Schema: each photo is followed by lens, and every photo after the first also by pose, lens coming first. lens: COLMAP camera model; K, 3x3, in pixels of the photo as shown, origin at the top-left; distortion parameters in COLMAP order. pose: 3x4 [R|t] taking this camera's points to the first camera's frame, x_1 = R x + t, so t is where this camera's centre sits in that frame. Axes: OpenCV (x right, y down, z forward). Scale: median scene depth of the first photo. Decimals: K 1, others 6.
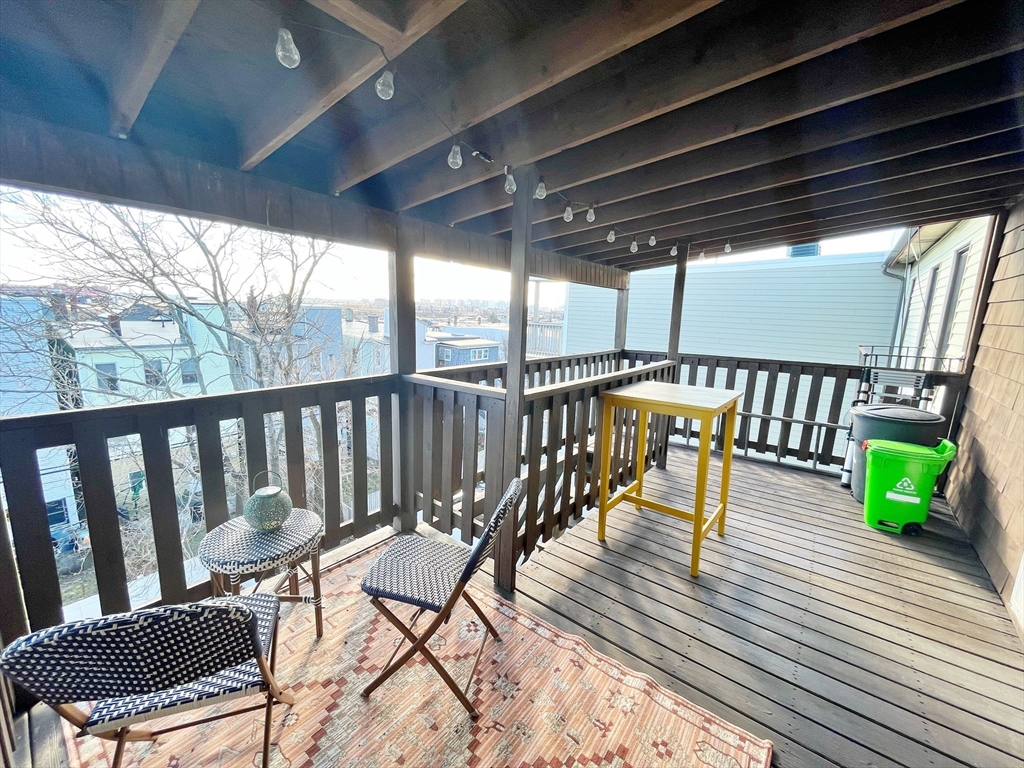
lens RADIAL K [[411.8, 0, 512.9], [0, 411.8, 394.5], [0, 0, 1]] dist [-0.014401, -0.000146]
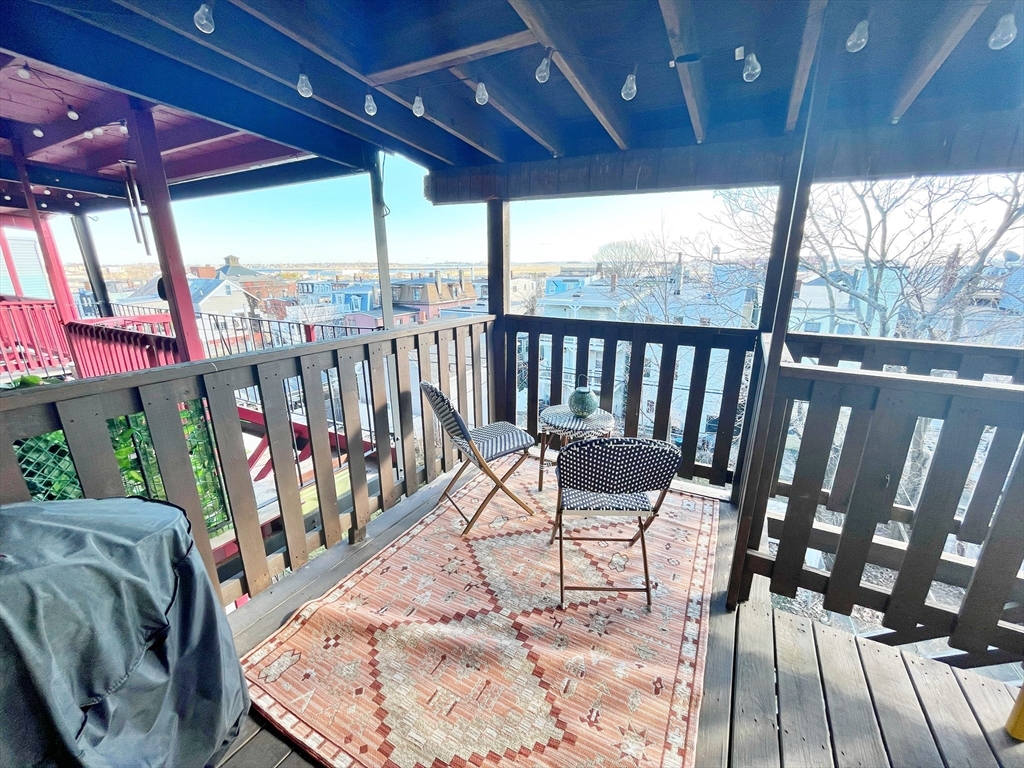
lens RADIAL K [[415.3, 0, 513.6], [0, 415.3, 382.6], [0, 0, 1]] dist [-0.002760, -0.000506]
pose [[0.186959, 0.265827, -0.945718, 0.750023], [-0.174836, 0.956327, 0.234246, -0.085970], [0.966684, 0.121551, 0.225270, 0.451940]]
